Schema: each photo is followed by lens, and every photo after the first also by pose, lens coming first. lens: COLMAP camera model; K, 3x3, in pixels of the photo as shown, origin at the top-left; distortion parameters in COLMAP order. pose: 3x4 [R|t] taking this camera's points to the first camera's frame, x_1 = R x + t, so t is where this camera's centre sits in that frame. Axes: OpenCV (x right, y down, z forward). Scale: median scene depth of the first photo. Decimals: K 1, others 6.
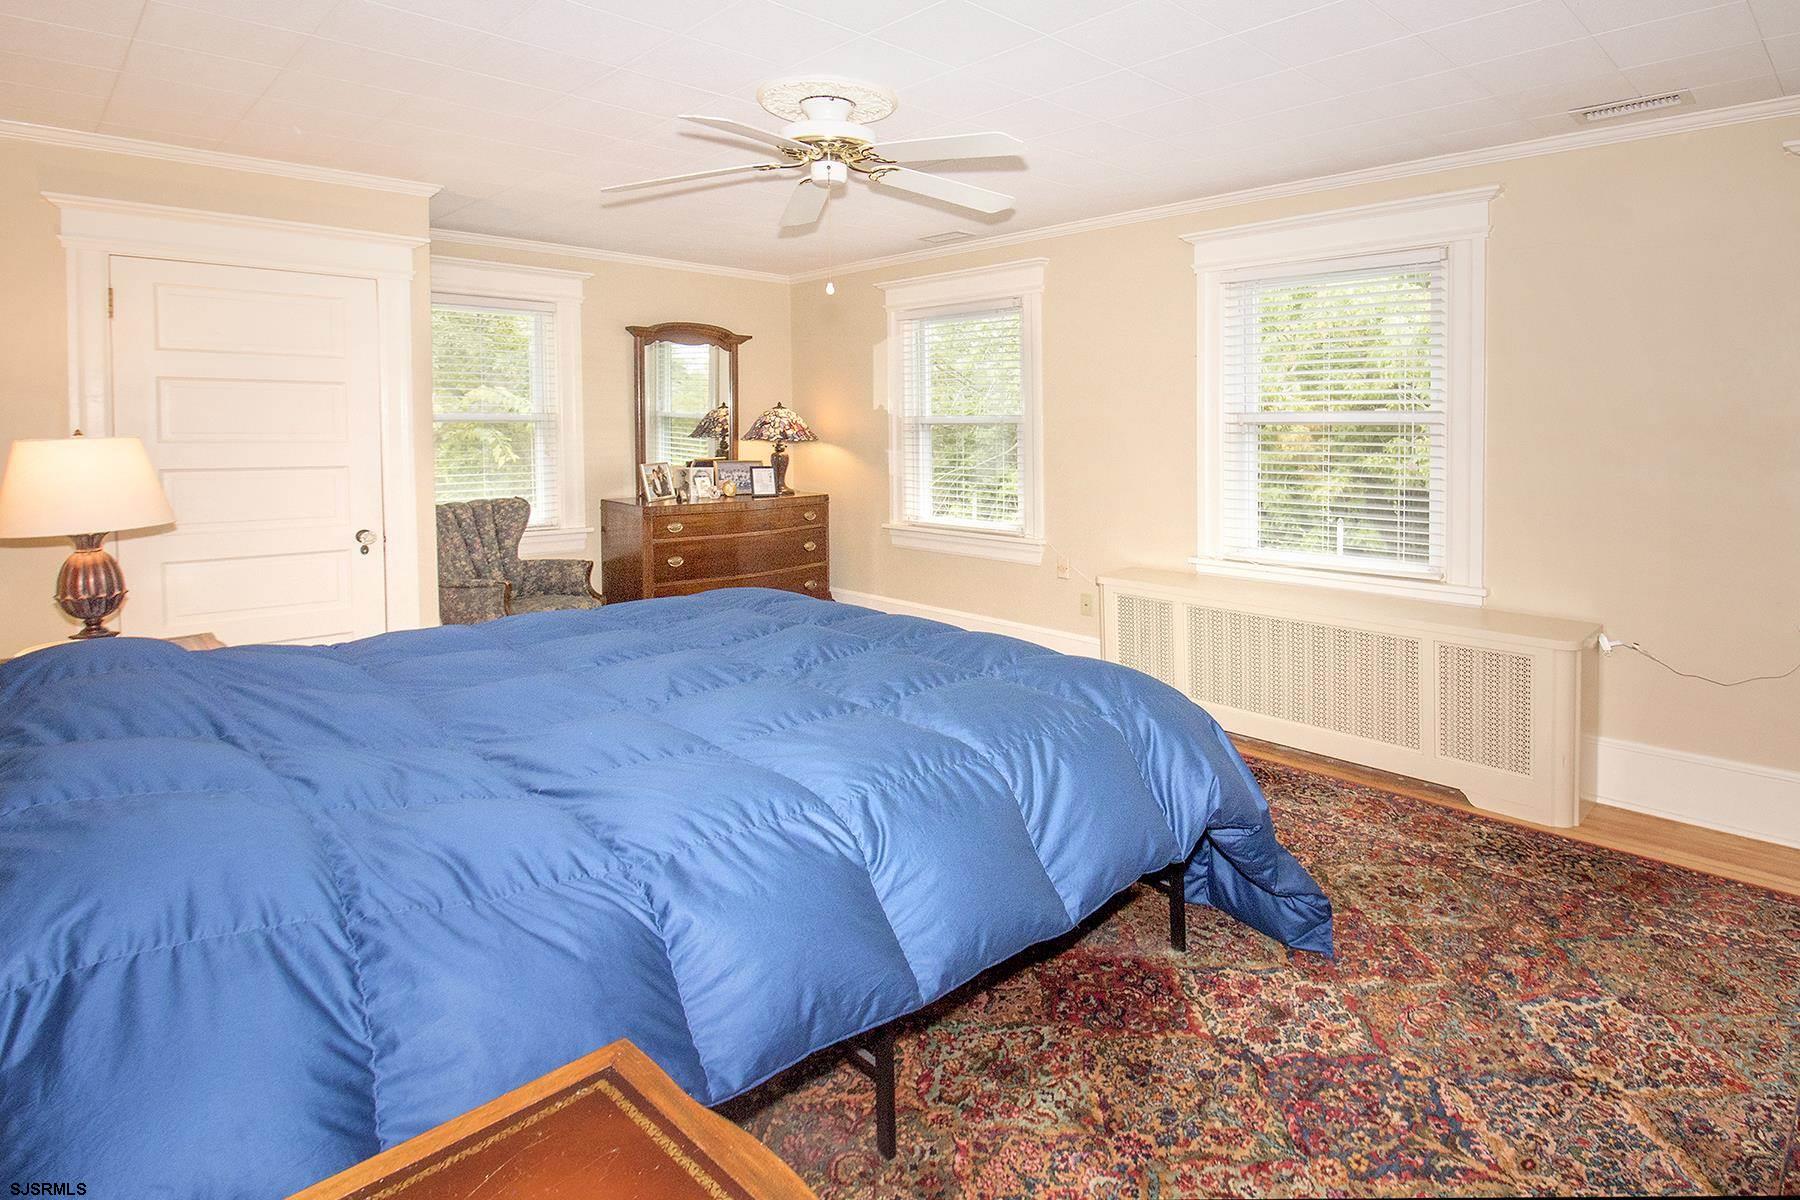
lens RADIAL K [[1022.0, 0, 900.0], [0, 1022.0, 600.0], [0, 0, 1]] dist [-0.002763, -0.003419]
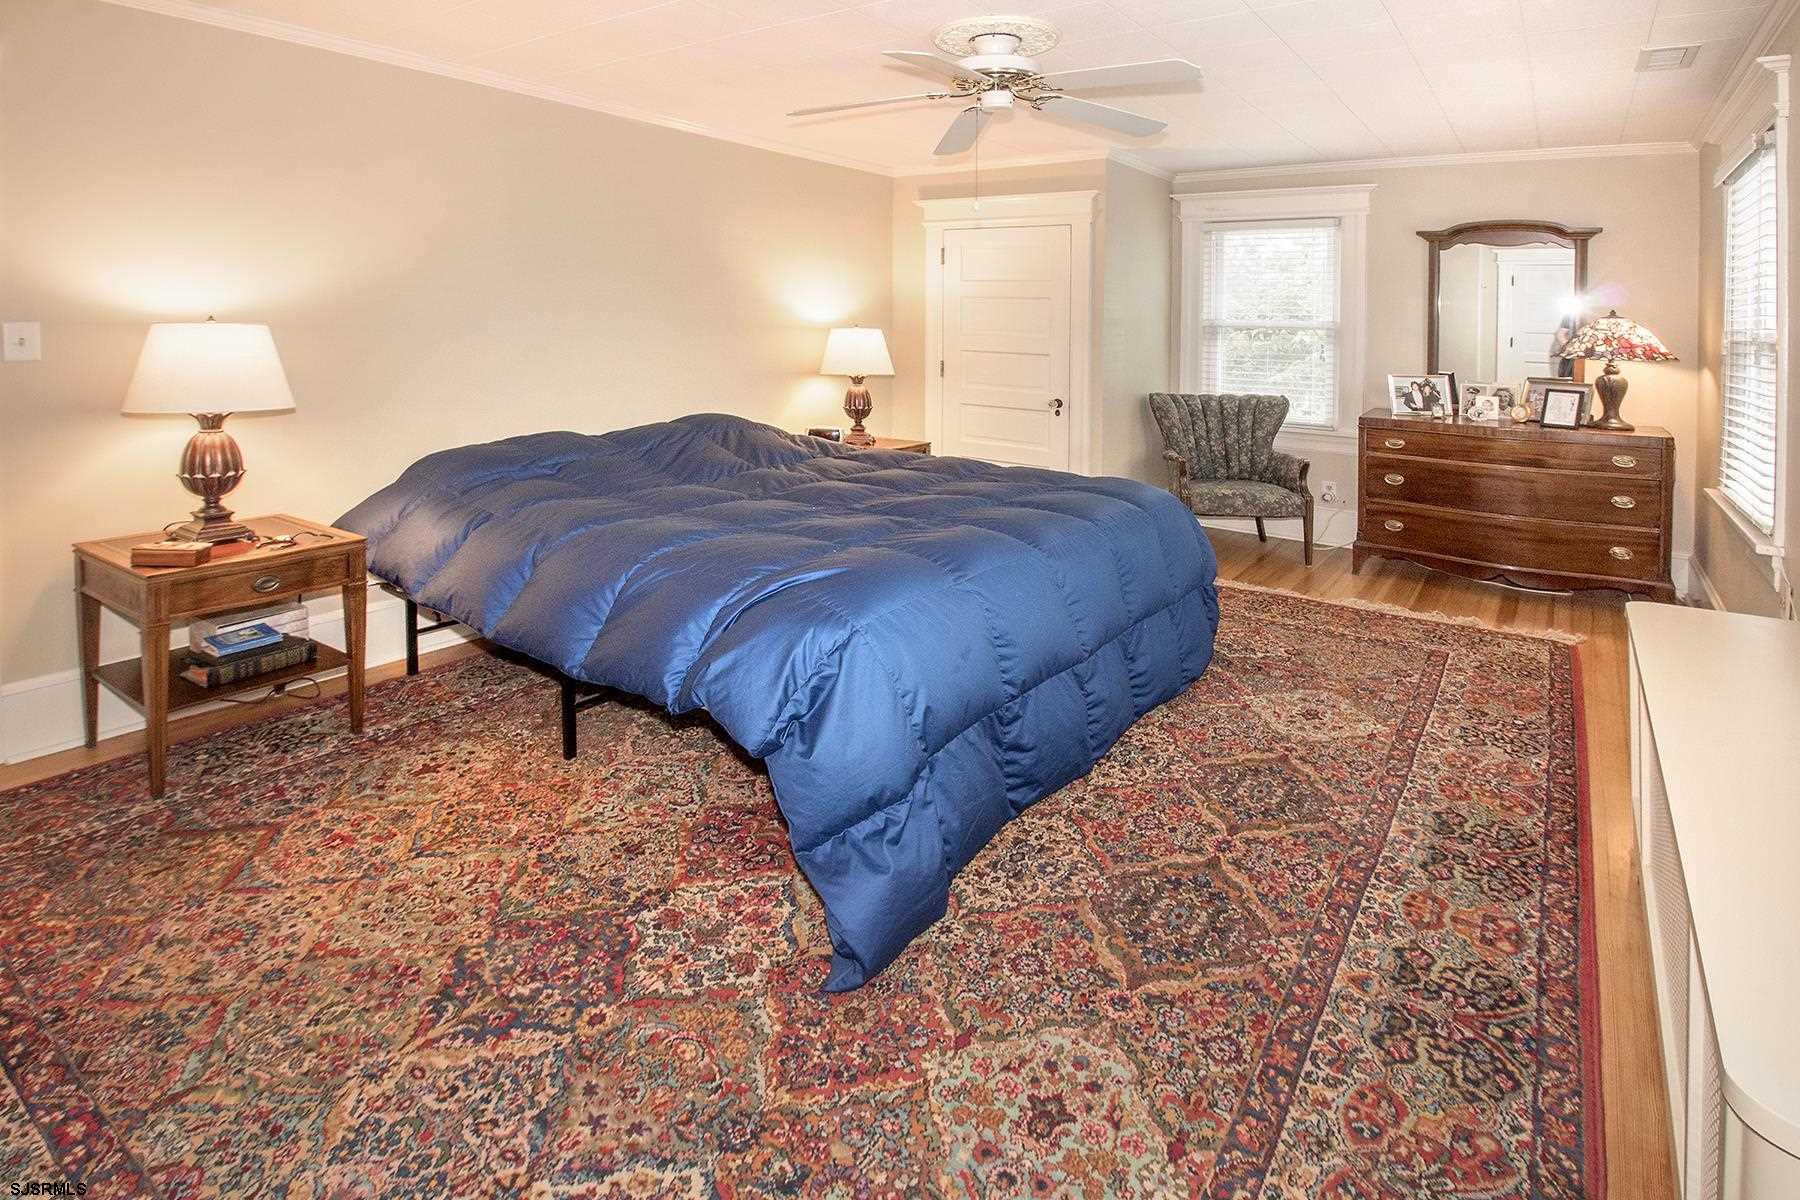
lens RADIAL K [[850.1, 0, 902.4], [0, 850.1, 487.2], [0, 0, 1]] dist [0.003976, 0.000385]
pose [[0.198901, 0.191936, -0.961040, 1.081184], [-0.185386, 0.970298, 0.155417, -0.164381], [0.962325, 0.147251, 0.228576, 0.913134]]
